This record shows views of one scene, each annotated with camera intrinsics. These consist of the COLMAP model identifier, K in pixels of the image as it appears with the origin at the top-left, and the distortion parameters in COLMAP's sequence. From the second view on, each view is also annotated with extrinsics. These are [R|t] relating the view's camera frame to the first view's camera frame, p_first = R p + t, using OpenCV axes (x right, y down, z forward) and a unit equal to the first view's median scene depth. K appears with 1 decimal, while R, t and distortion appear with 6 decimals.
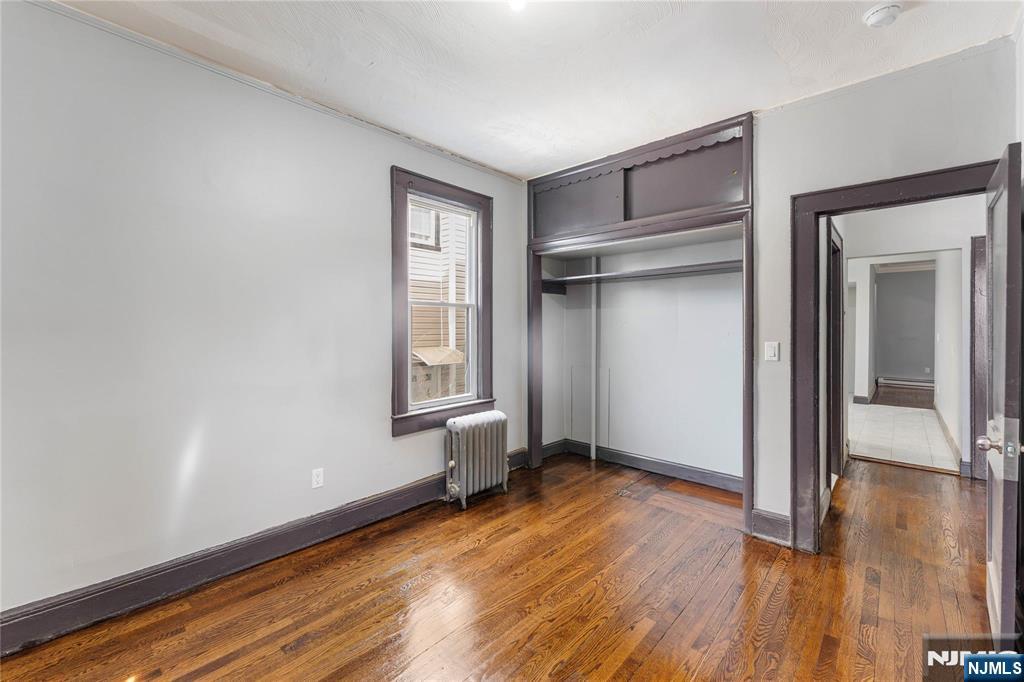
lens RADIAL K [[426.7, 0, 512.1], [0, 426.7, 325.6], [0, 0, 1]] dist [0.000638, 0.000136]
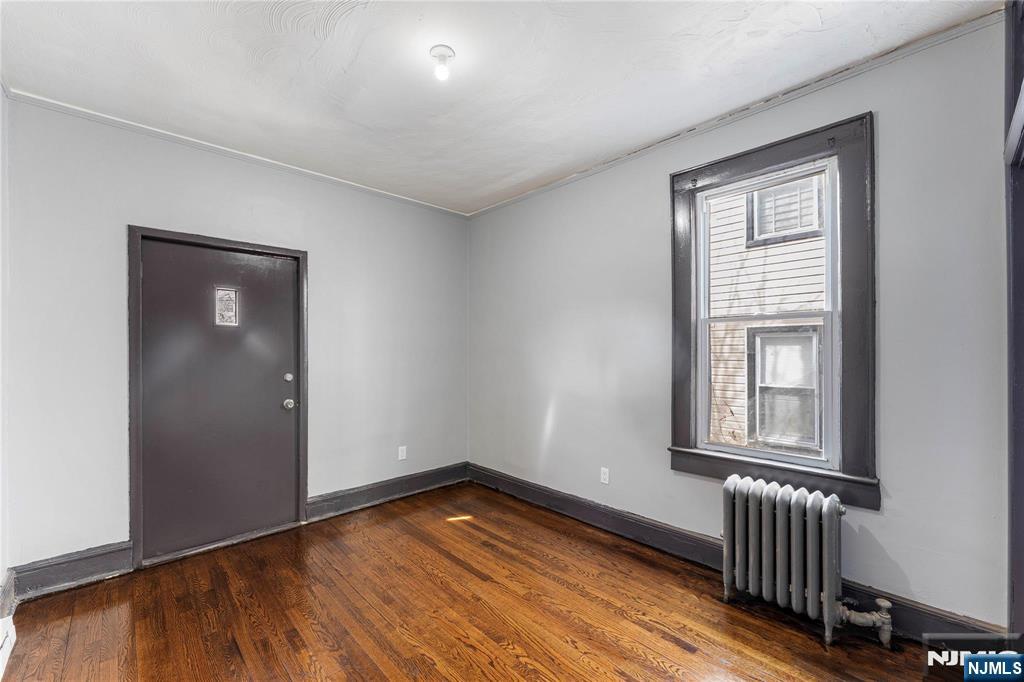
lens RADIAL K [[422.4, 0, 511.5], [0, 422.4, 349.4], [0, 0, 1]] dist [-0.002073, -0.000327]
pose [[-0.067270, -0.005323, -0.997721, 0.670461], [-0.000097, 0.999986, -0.005328, 0.009414], [0.997735, -0.000262, -0.067269, 0.737619]]
